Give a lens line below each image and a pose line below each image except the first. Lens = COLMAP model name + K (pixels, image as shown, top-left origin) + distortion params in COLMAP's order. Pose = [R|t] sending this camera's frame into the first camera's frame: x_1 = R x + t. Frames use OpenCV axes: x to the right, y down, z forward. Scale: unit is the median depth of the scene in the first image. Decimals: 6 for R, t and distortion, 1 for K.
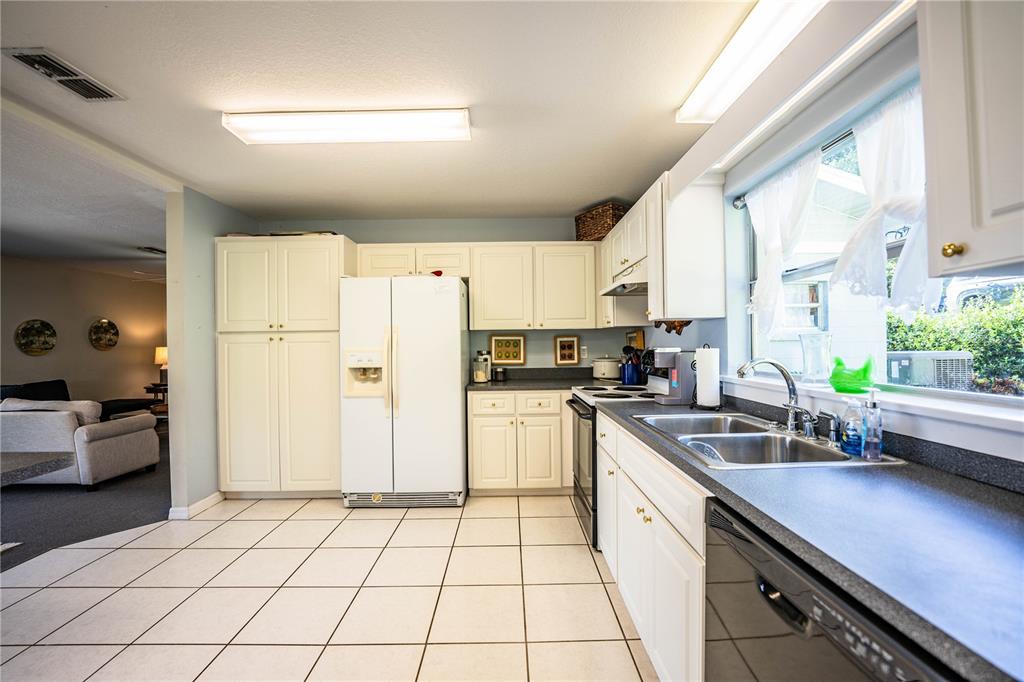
lens RADIAL K [[418.3, 0, 515.1], [0, 418.3, 342.3], [0, 0, 1]] dist [-0.026629, 0.001873]
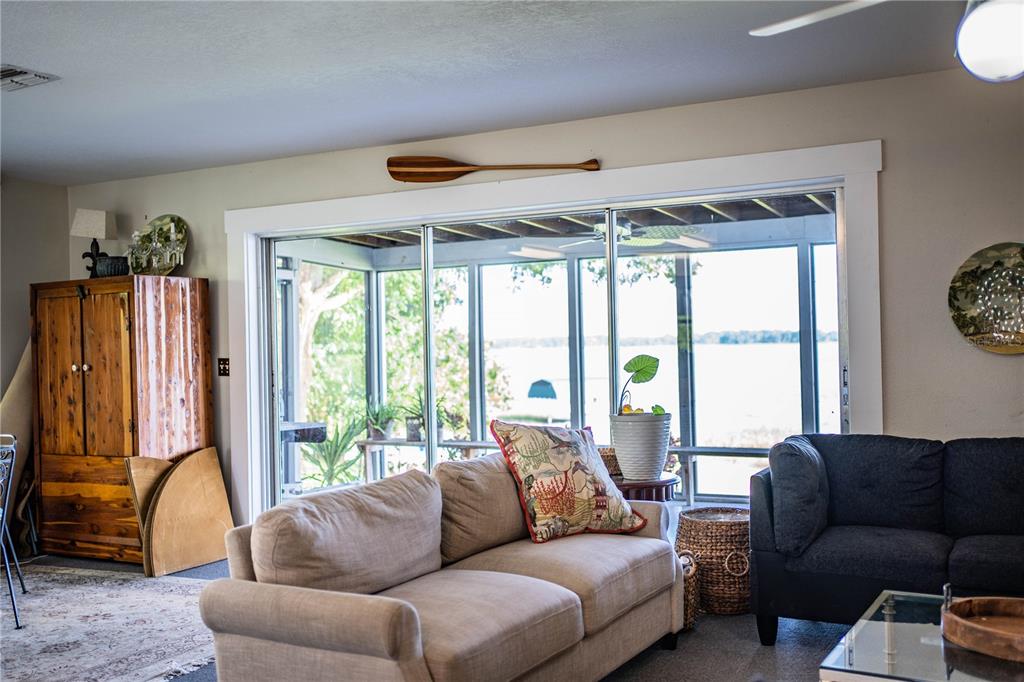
lens RADIAL K [[1035.9, 0, 511.4], [0, 1035.9, 332.5], [0, 0, 1]] dist [0.014082, 0.000000]
pose [[-0.478915, 0.012422, -0.877773, -0.431707], [0.028736, 0.999586, -0.001533, 0.007910], [0.877391, -0.025958, -0.479074, 1.677361]]
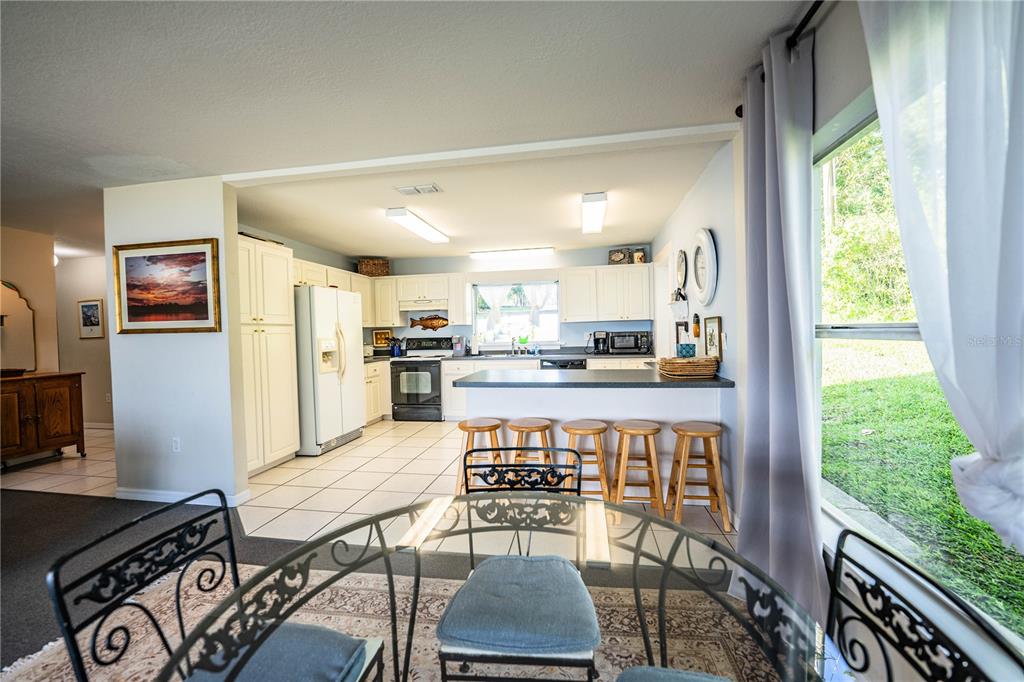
lens RADIAL K [[418.3, 0, 512.6], [0, 418.3, 341.6], [0, 0, 1]] dist [-0.026629, 0.001873]
pose [[0.184979, -0.013071, 0.982656, -1.512881], [0.018157, 0.999786, 0.009881, 0.021868], [-0.982575, 0.016015, 0.185177, 0.110654]]
